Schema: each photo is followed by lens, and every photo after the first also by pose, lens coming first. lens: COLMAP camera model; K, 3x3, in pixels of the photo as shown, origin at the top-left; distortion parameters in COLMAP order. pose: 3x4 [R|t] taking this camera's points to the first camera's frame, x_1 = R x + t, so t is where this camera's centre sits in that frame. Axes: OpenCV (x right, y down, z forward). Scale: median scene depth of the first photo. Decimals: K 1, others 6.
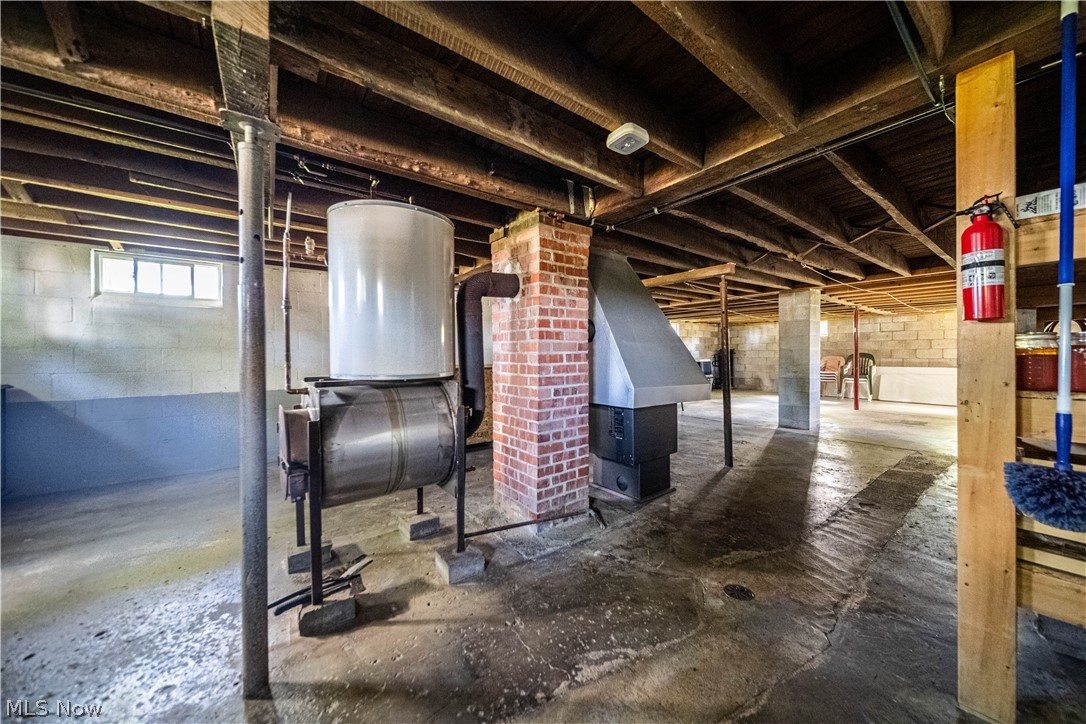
lens RADIAL K [[382.8, 0, 549.8], [0, 382.8, 359.5], [0, 0, 1]] dist [-0.003277, -0.000270]
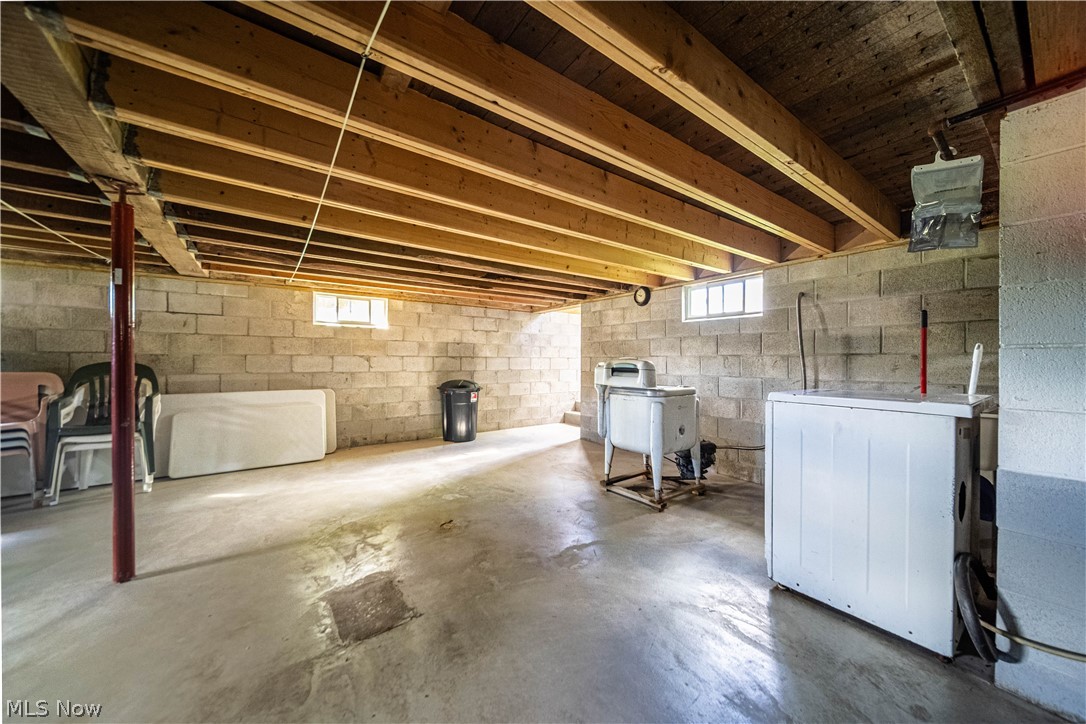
lens RADIAL K [[382.8, 0, 547.2], [0, 382.8, 365.0], [0, 0, 1]] dist [-0.003277, -0.000270]
pose [[0.003887, -0.004477, 0.999982, 0.452071], [0.007471, 0.999962, 0.004448, -0.012925], [-0.999965, 0.007453, 0.003920, 0.589308]]
